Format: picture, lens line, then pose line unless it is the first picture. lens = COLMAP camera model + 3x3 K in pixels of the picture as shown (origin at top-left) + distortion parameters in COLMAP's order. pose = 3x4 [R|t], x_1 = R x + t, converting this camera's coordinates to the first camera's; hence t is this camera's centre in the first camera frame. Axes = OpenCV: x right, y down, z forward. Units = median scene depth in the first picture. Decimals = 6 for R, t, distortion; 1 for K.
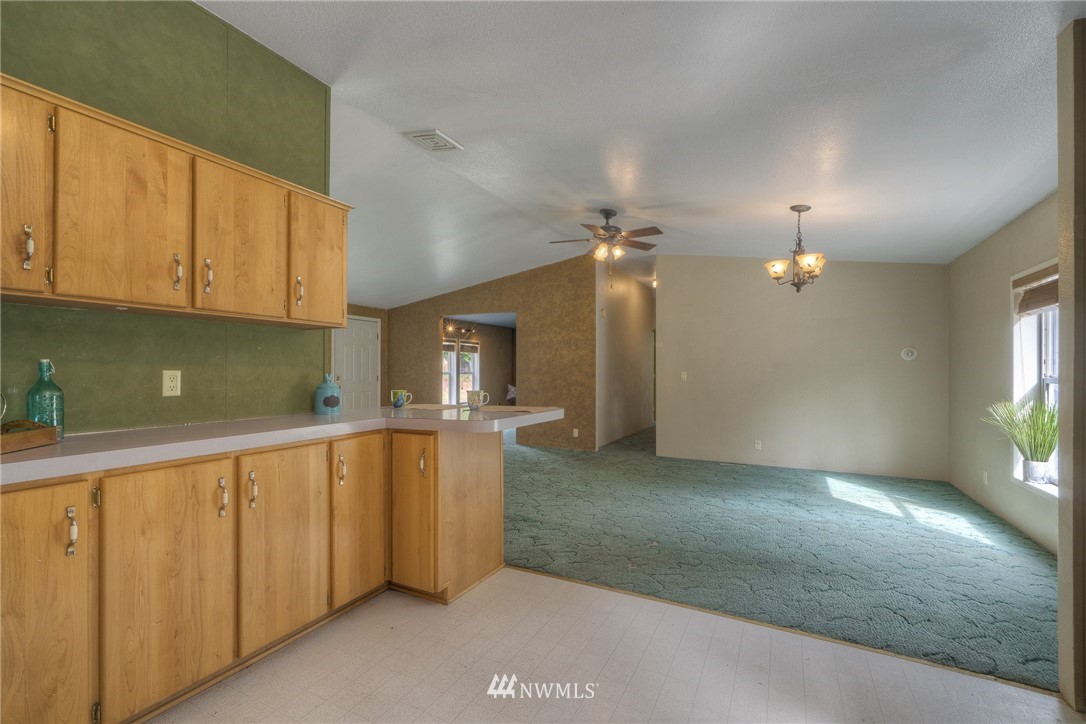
lens RADIAL K [[469.4, 0, 541.1], [0, 469.4, 371.1], [0, 0, 1]] dist [-0.000877, -0.000183]
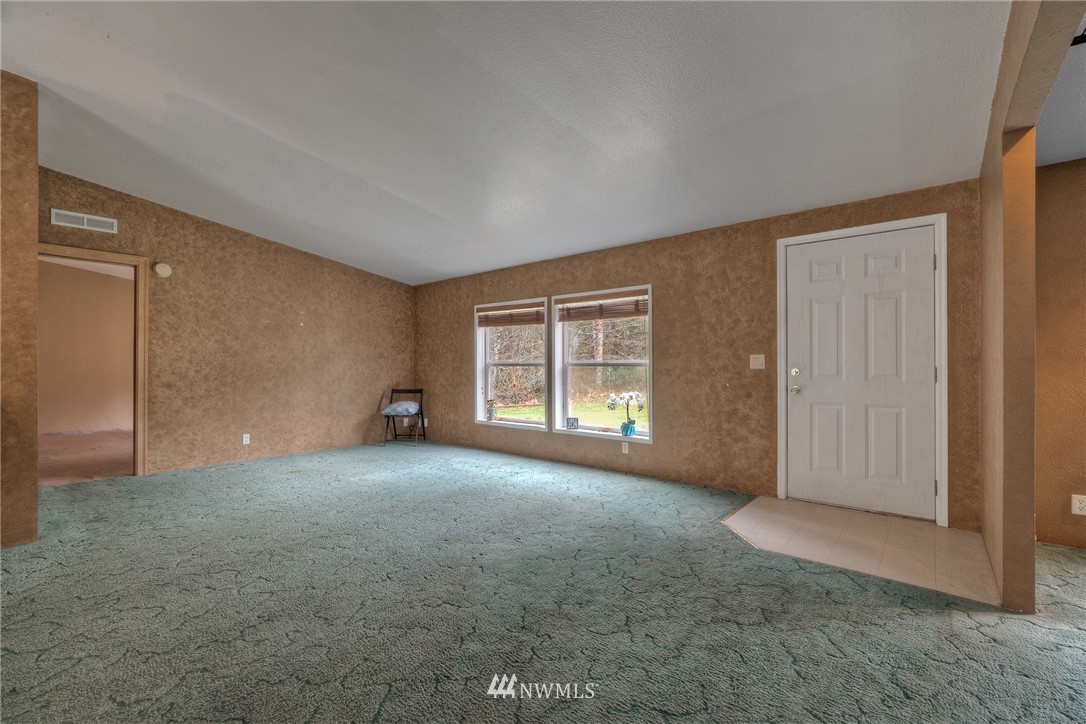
lens RADIAL K [[465.5, 0, 537.6], [0, 465.5, 365.0], [0, 0, 1]] dist [-0.002639, -0.000089]
pose [[-0.213760, -0.001428, -0.976885, 0.151041], [0.001652, 0.999997, -0.001823, 0.014964], [0.976885, -0.002003, -0.213757, 1.415879]]
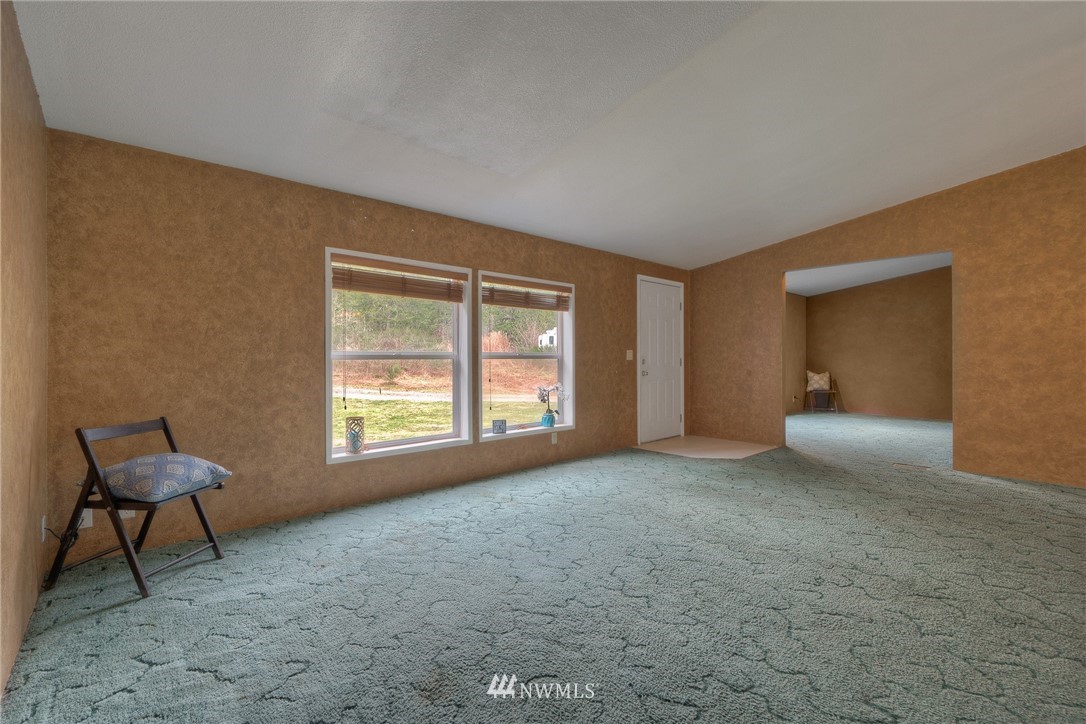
lens RADIAL K [[470.5, 0, 542.6], [0, 470.5, 356.5], [0, 0, 1]] dist [0.000096, 0.000226]
pose [[0.938425, -0.004876, -0.345448, -0.543469], [0.004206, 0.999988, -0.002687, 0.014439], [0.345457, 0.001068, 0.938434, 0.396094]]
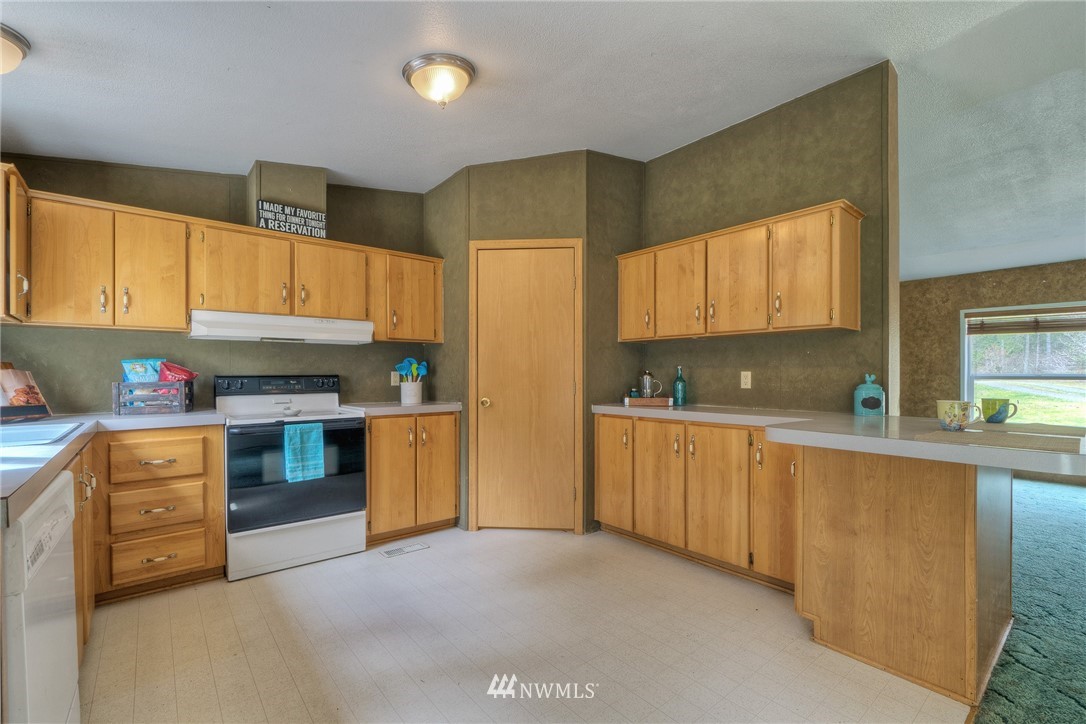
lens RADIAL K [[473.8, 0, 543.0], [0, 473.8, 380.3], [0, 0, 1]] dist [-0.000704, 0.000039]
pose [[-0.380895, 0.011872, -0.924542, 0.399620], [0.001000, 0.999922, 0.012428, 0.003380], [0.924618, 0.003810, -0.380877, 0.441100]]
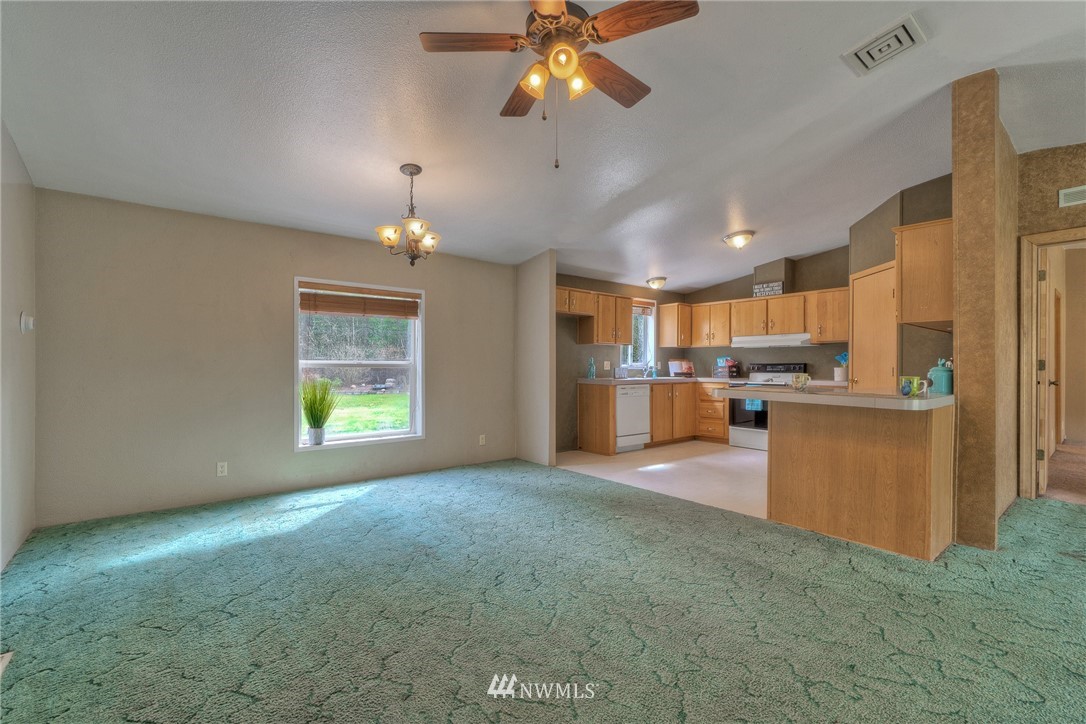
lens RADIAL K [[474.8, 0, 543.3], [0, 474.8, 366.8], [0, 0, 1]] dist [-0.000868, 0.000289]
pose [[-0.921844, -0.002319, 0.387555, -0.016309], [-0.002355, 0.999997, 0.000382, 0.015477], [-0.387555, -0.000560, -0.921847, 1.408528]]
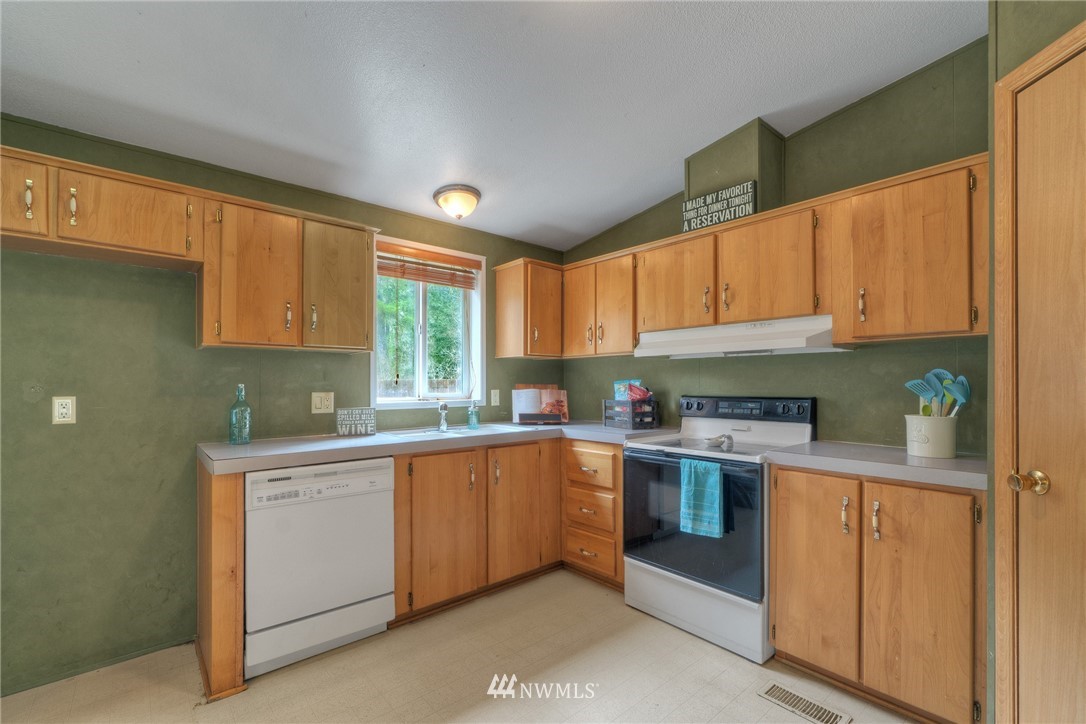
lens RADIAL K [[473.8, 0, 543.0], [0, 473.8, 380.3], [0, 0, 1]] dist [-0.000704, 0.000039]
pose [[-0.934028, 0.002046, 0.357193, -0.090429], [0.000729, 0.999992, -0.003823, -0.013451], [-0.357198, -0.003310, -0.934023, 0.441976]]
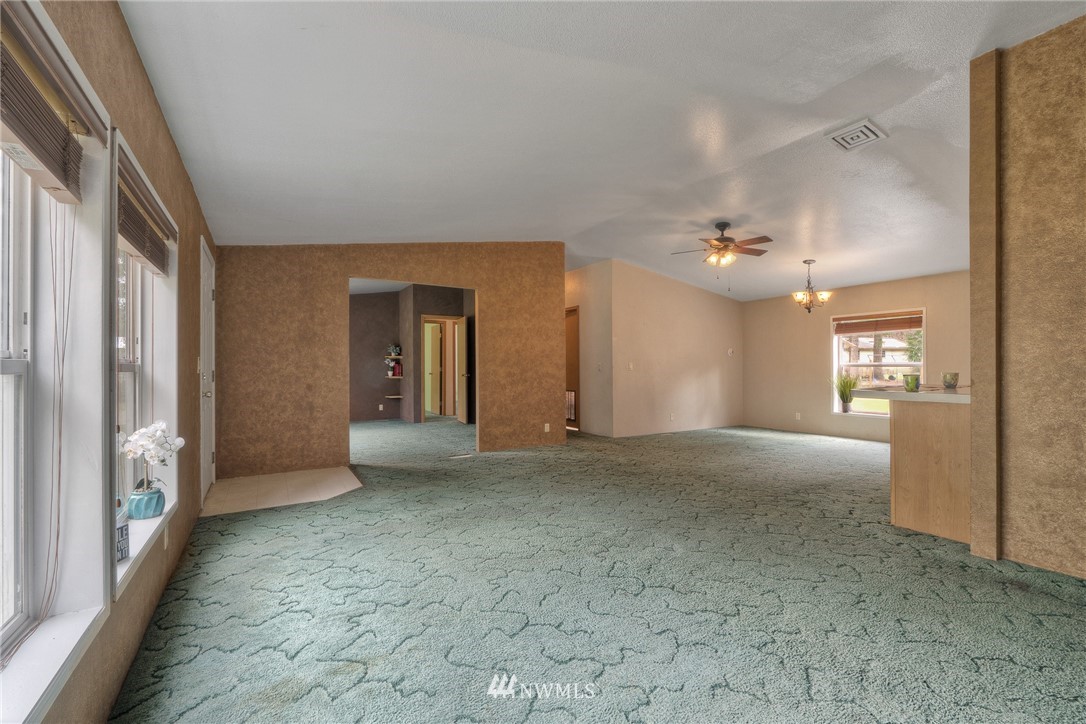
lens RADIAL K [[465.5, 0, 537.6], [0, 465.5, 365.0], [0, 0, 1]] dist [-0.002639, -0.000089]
pose [[0.524932, 0.000180, 0.851144, -1.095642], [0.004342, 0.999986, -0.002890, 0.012306], [-0.851133, 0.005213, 0.524925, 0.783552]]
